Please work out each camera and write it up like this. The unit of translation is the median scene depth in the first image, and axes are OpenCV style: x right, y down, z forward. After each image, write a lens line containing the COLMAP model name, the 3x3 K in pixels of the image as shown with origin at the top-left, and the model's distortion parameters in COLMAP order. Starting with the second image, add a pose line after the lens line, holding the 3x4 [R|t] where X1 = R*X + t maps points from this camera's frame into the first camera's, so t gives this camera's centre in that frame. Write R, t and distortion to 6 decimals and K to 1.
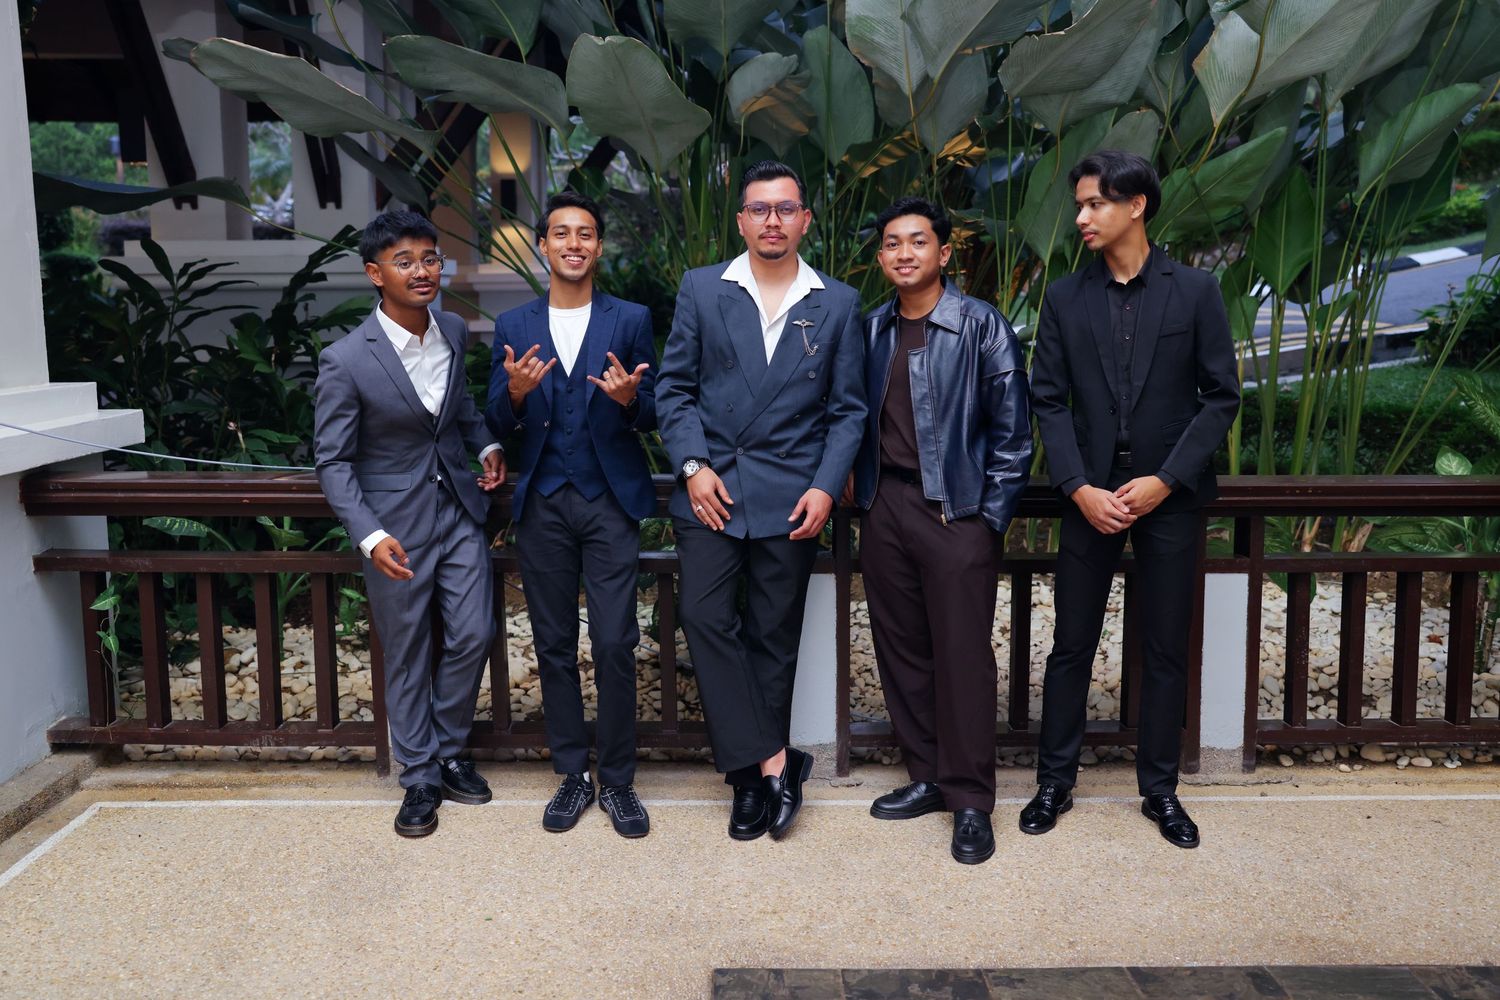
lens RADIAL K [[1401.0, 0, 750.0], [0, 1401.0, 500.0], [0, 0, 1]] dist [-0.000572, 0.002539]
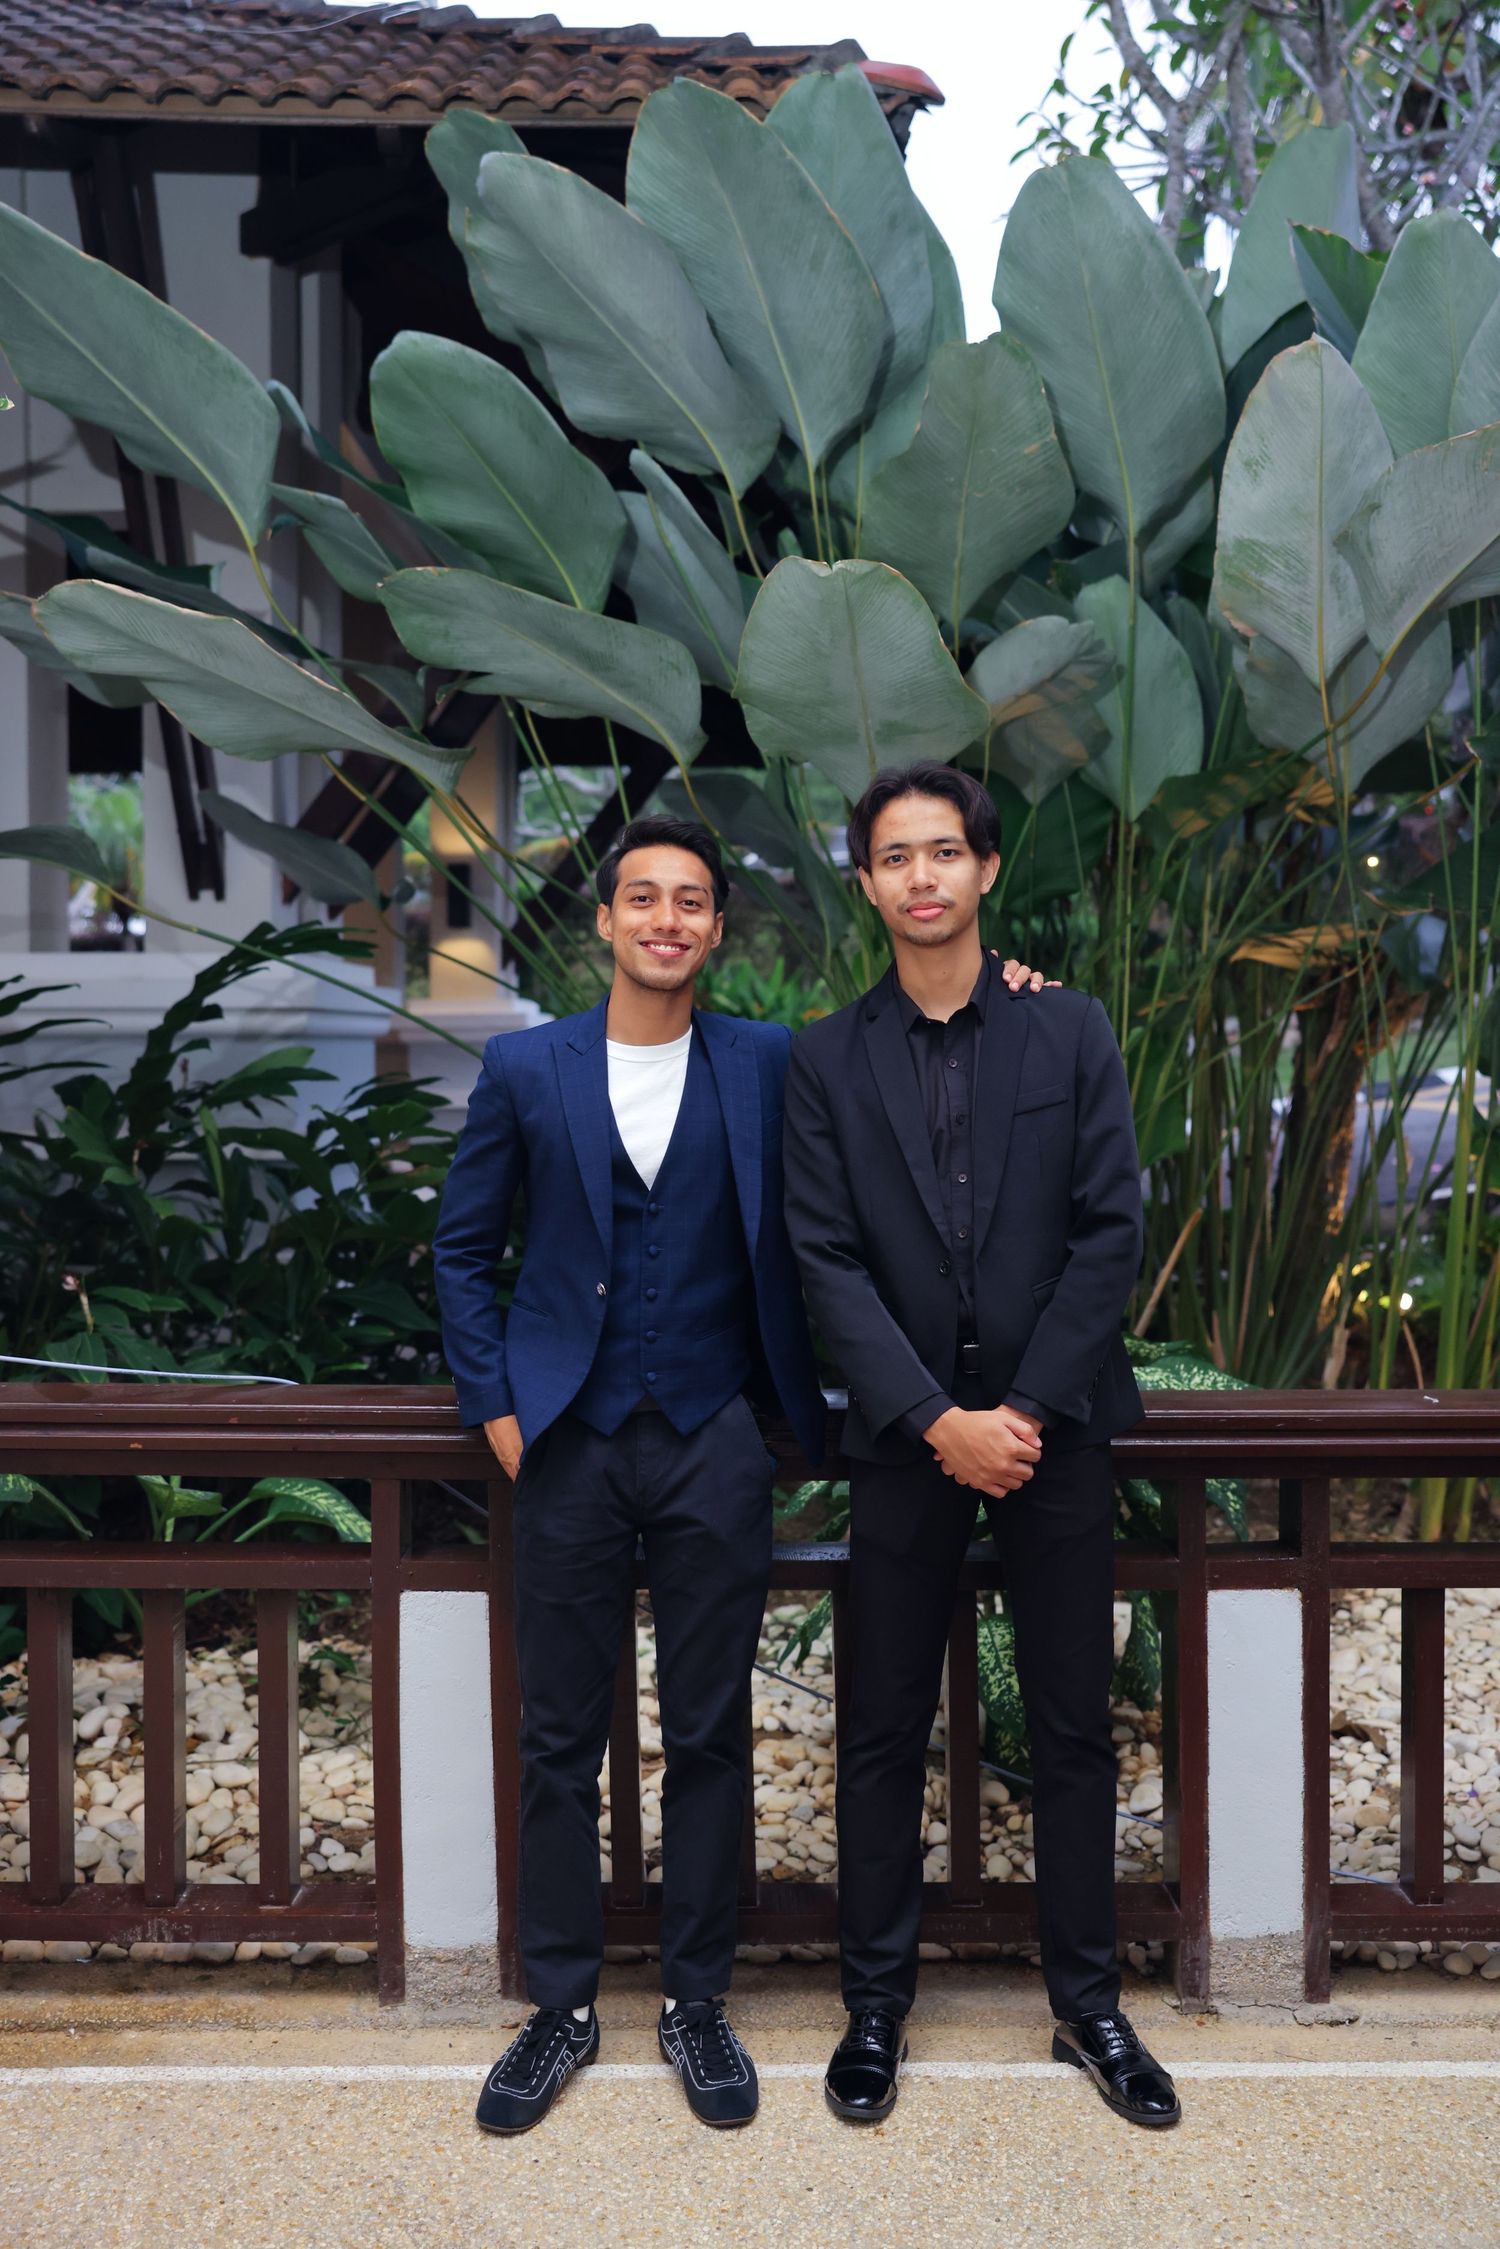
lens RADIAL K [[2126.0, 0, 750.0], [0, 2126.0, 1124.5], [0, 0, 1]] dist [-0.012526, 0.080900]
pose [[0.999985, -0.000760, 0.005359, -0.123707], [0.001338, 0.994074, -0.108694, -0.026748], [-0.005245, 0.108699, 0.994061, 0.194510]]
